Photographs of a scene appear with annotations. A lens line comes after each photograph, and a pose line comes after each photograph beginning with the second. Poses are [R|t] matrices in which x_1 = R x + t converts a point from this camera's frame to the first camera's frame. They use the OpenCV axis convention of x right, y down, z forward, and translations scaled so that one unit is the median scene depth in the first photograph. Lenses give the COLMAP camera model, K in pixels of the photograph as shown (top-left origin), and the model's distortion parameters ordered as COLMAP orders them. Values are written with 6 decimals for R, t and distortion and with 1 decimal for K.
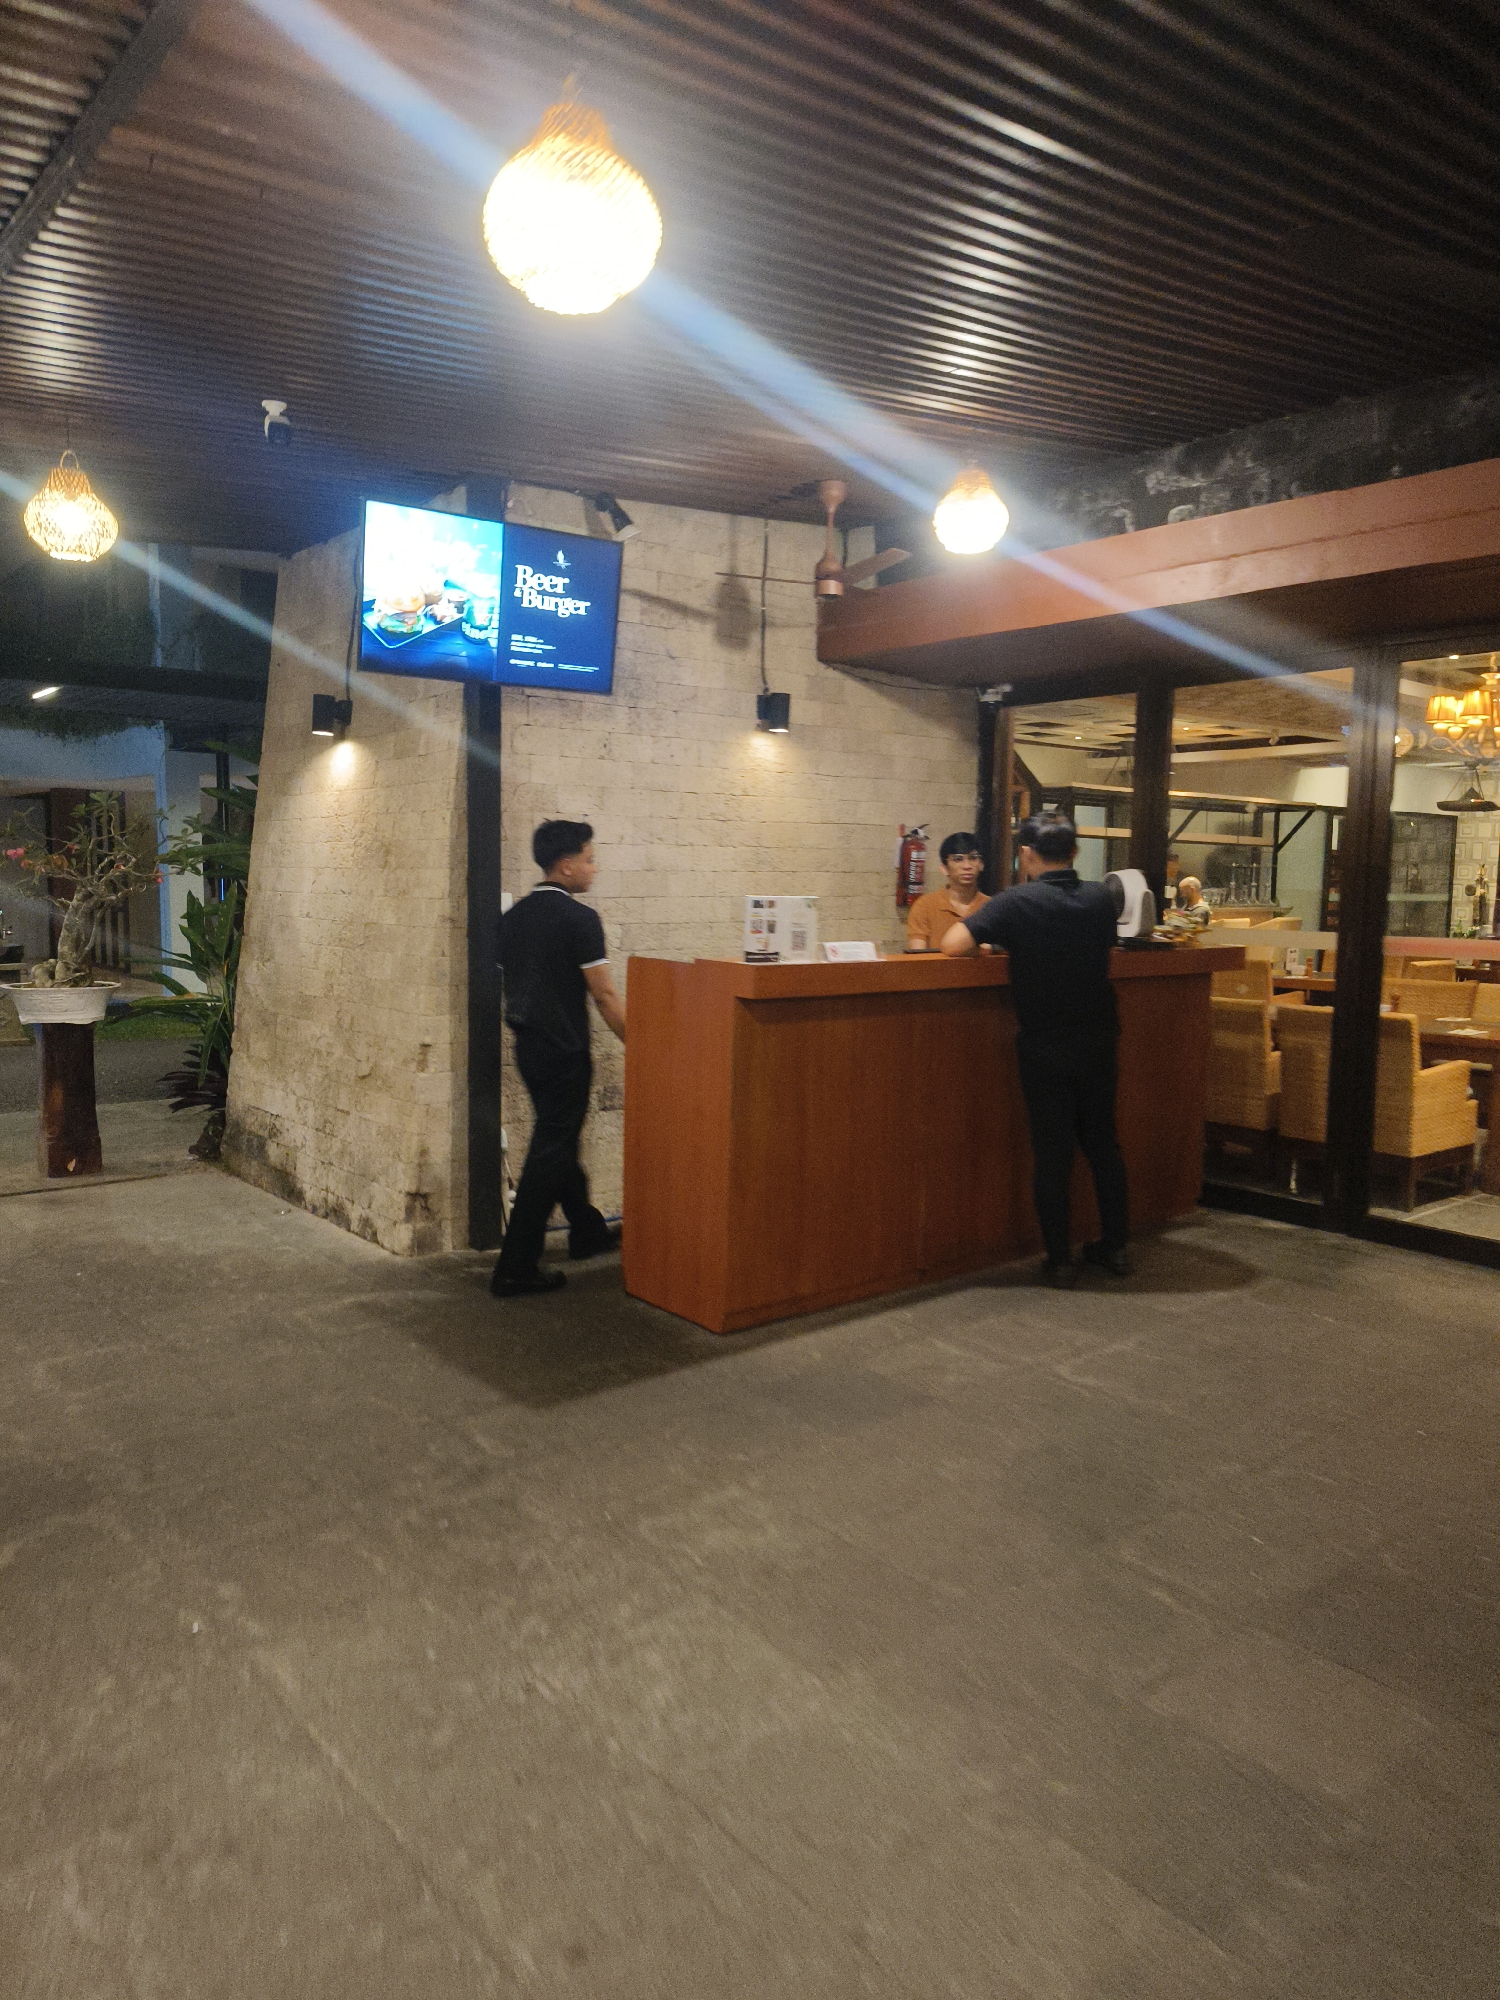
lens RADIAL K [[1360.9, 0, 740.1], [0, 1360.9, 1009.2], [0, 0, 1]] dist [0.057938, -0.070468]
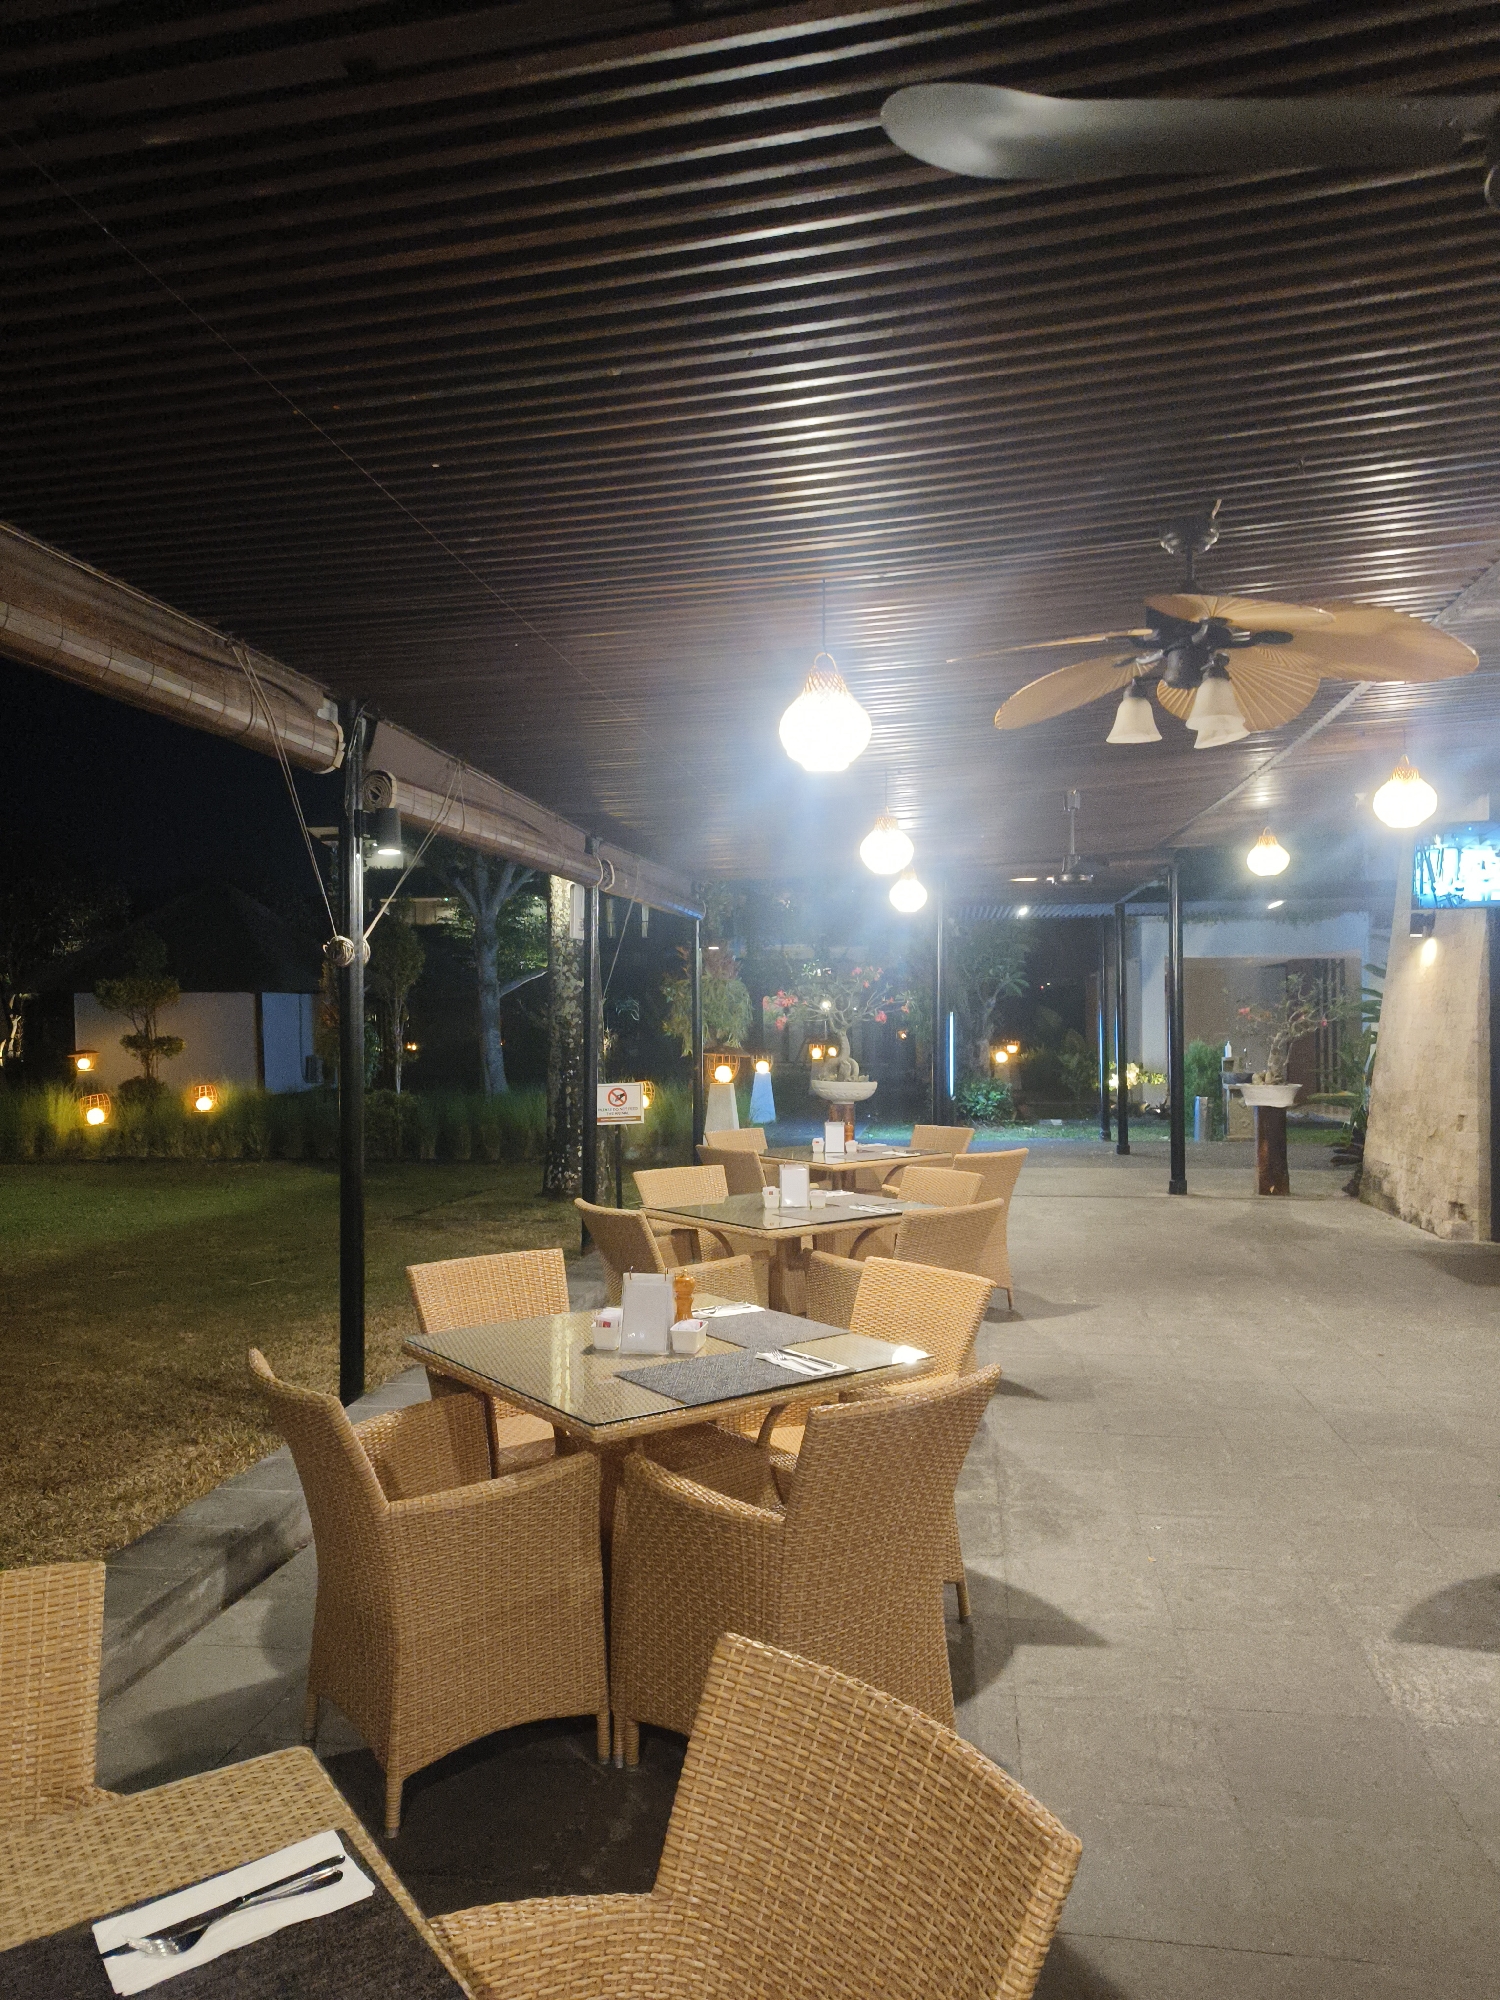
lens RADIAL K [[1360.9, 0, 740.1], [0, 1360.9, 1009.2], [0, 0, 1]] dist [0.057938, -0.070468]
pose [[0.653776, -0.021084, -0.756394, 0.400520], [-0.065797, 0.994242, -0.084584, 0.081778], [0.753822, 0.105067, 0.648624, -0.671006]]
